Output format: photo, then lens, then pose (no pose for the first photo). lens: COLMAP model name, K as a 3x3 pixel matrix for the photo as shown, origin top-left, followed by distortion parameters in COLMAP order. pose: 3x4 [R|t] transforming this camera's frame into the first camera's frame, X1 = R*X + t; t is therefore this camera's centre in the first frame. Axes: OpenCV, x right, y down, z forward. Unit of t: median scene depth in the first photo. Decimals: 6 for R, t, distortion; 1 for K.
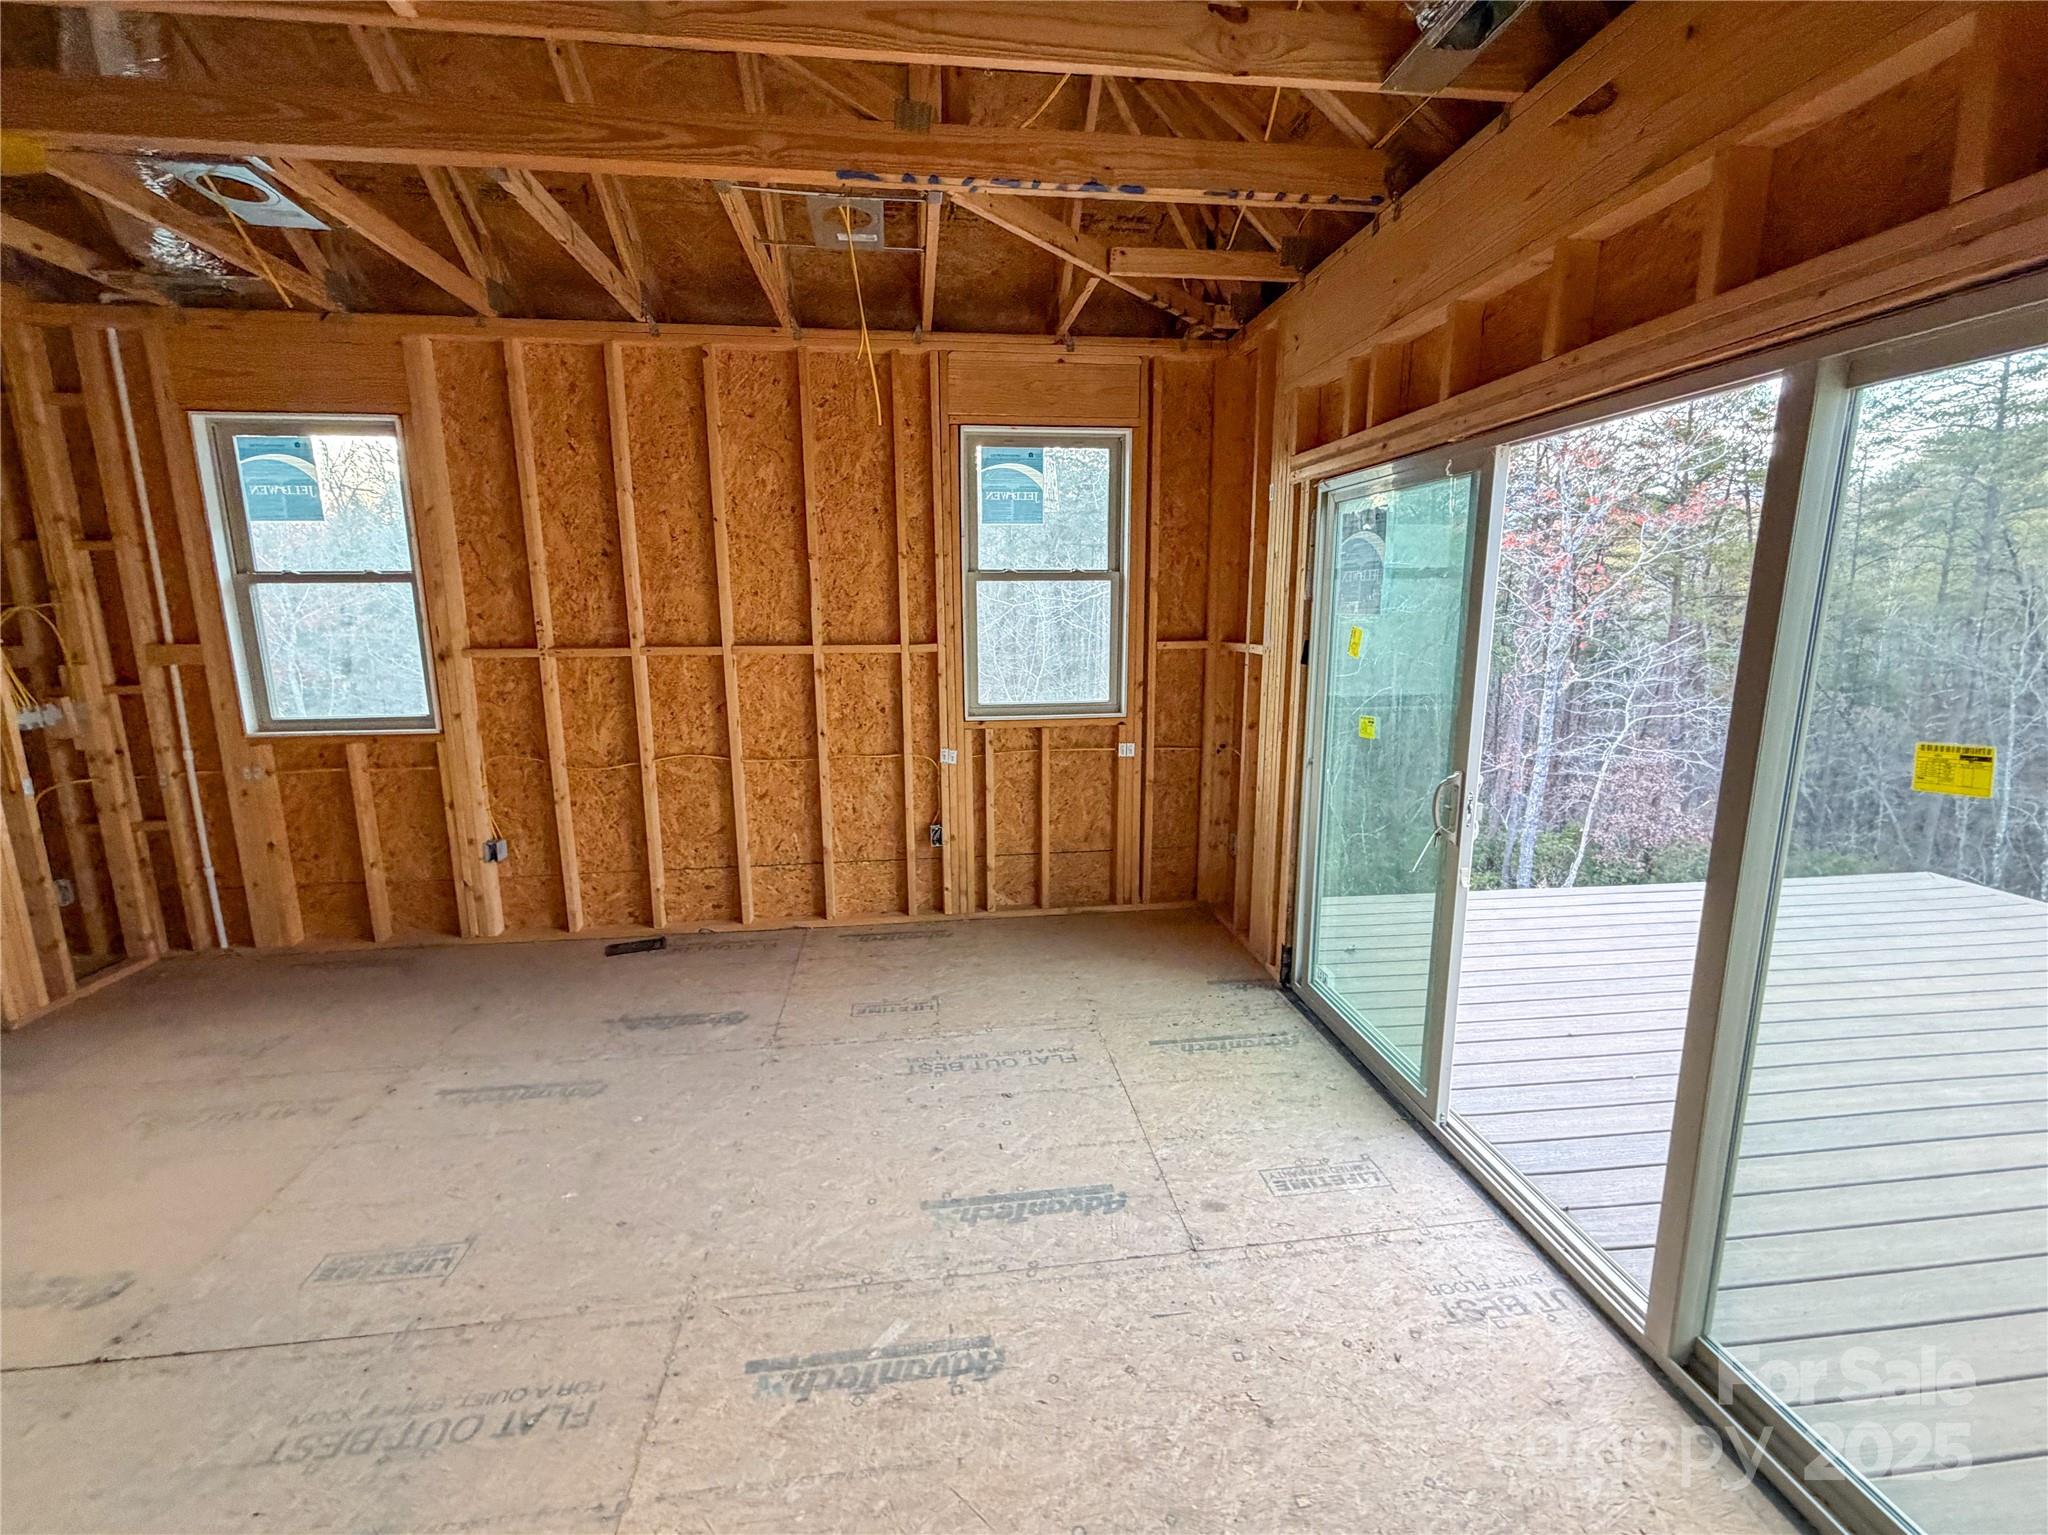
lens RADIAL K [[845.5, 0, 1017.4], [0, 845.5, 764.4], [0, 0, 1]] dist [0.000471, -0.000337]
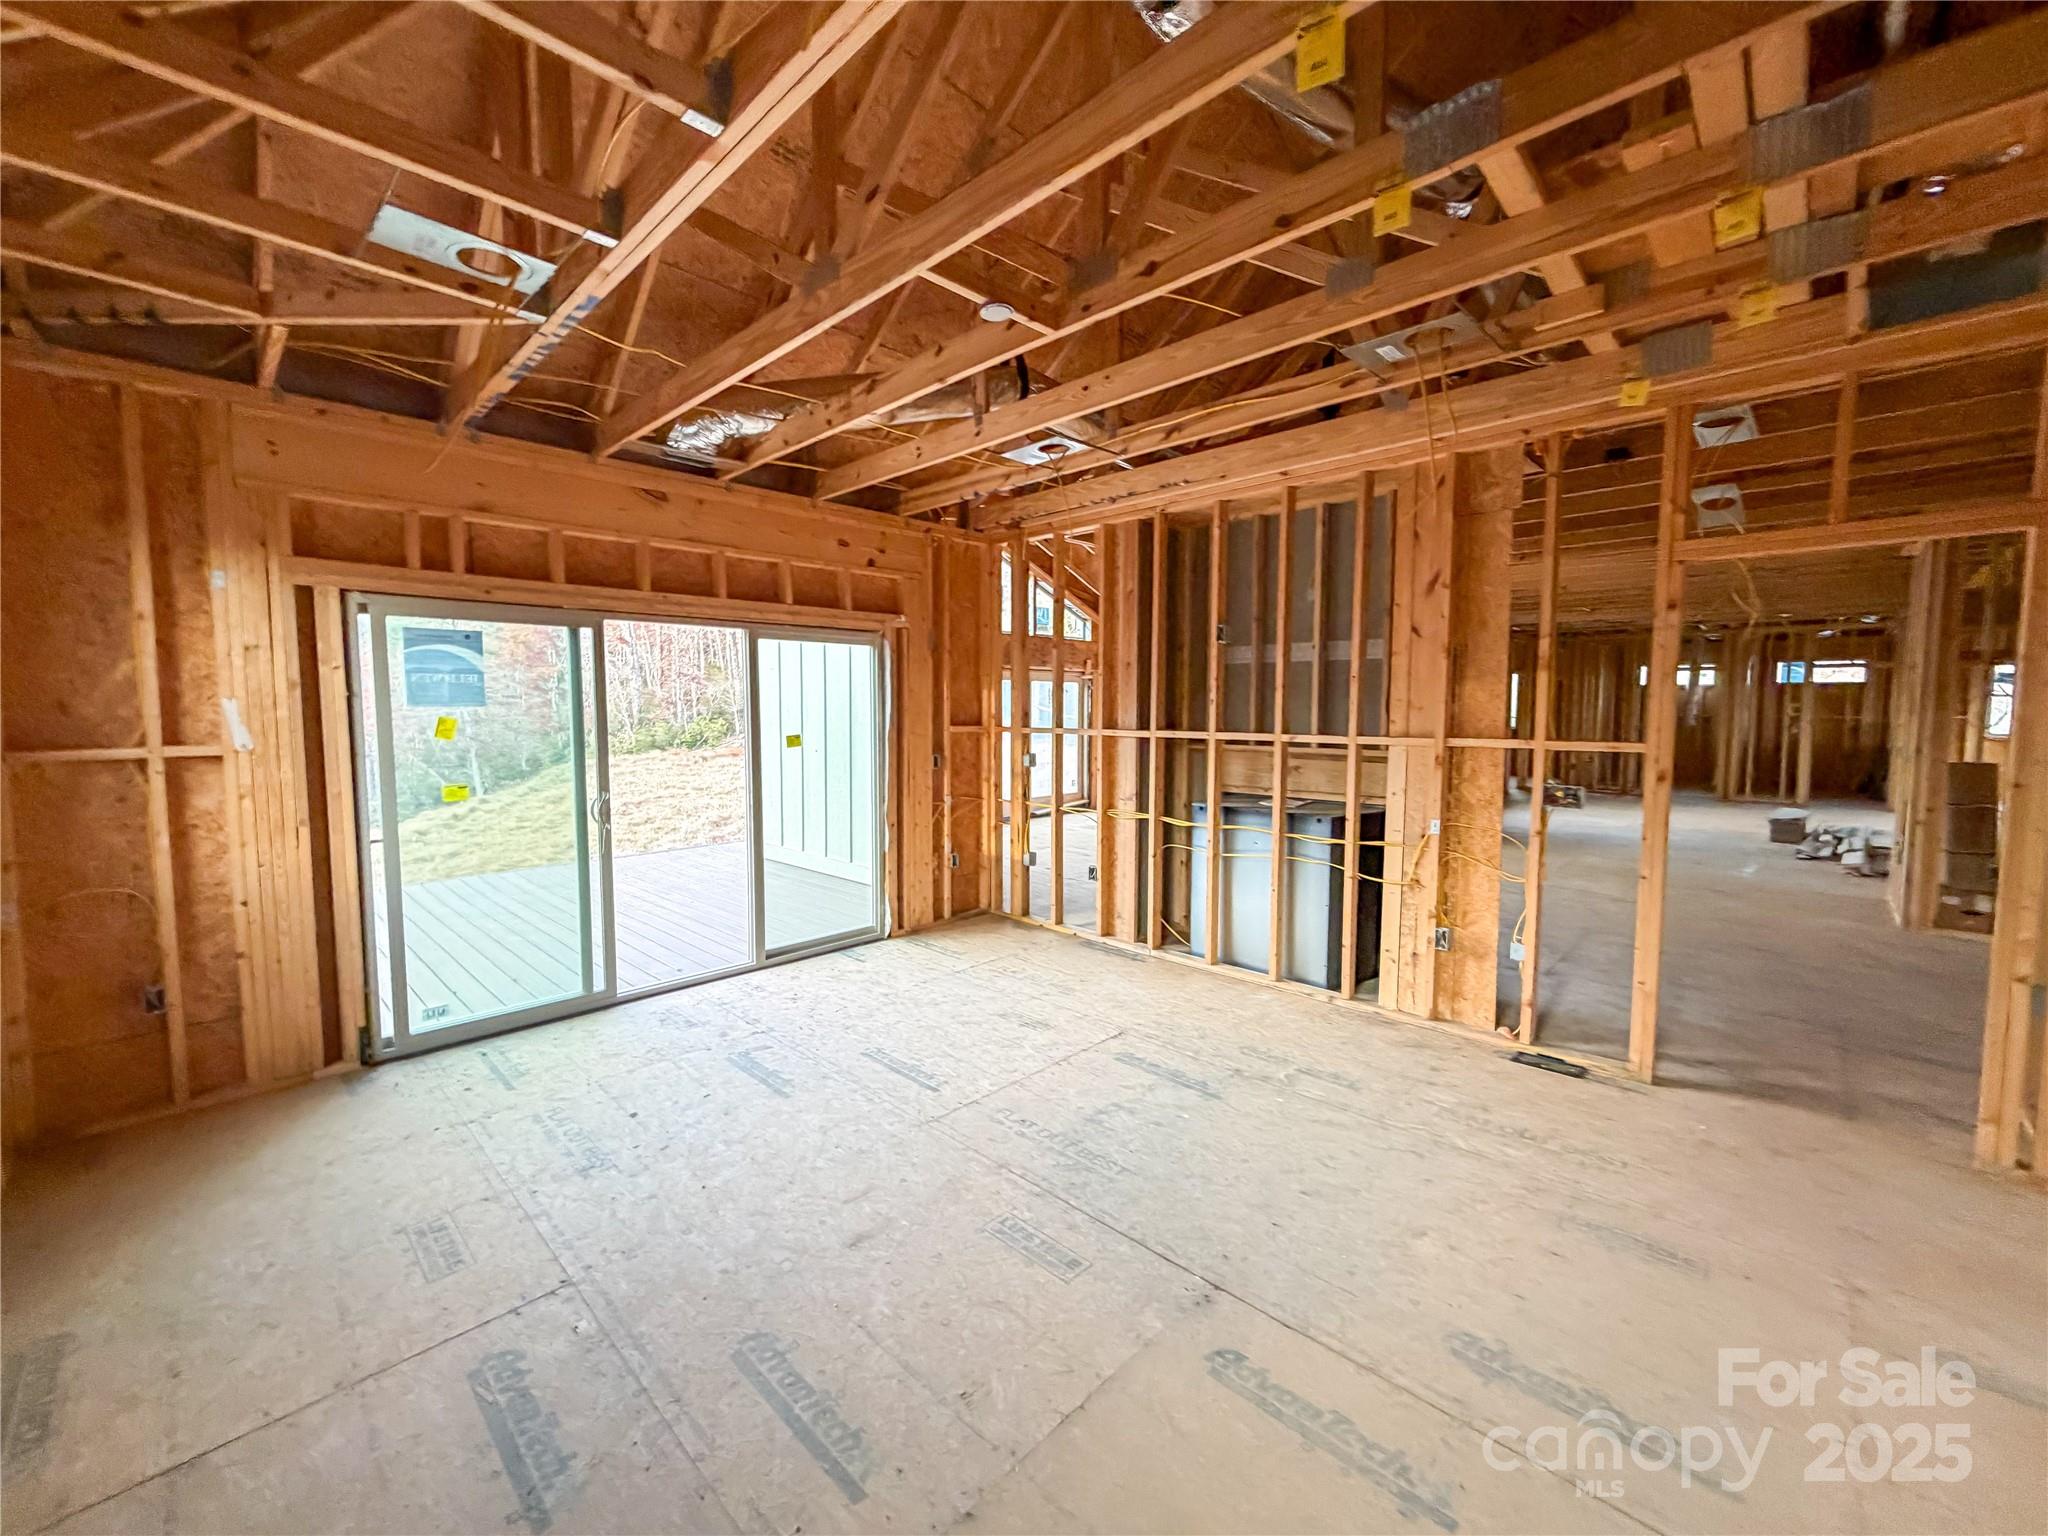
lens RADIAL K [[817.6, 0, 1018.9], [0, 817.6, 762.5], [0, 0, 1]] dist [-0.001144, -0.000192]
pose [[-0.619236, -0.047983, 0.783738, -1.182535], [0.151591, 0.972048, 0.179285, -0.195493], [-0.770433, 0.229827, -0.594653, 1.142527]]
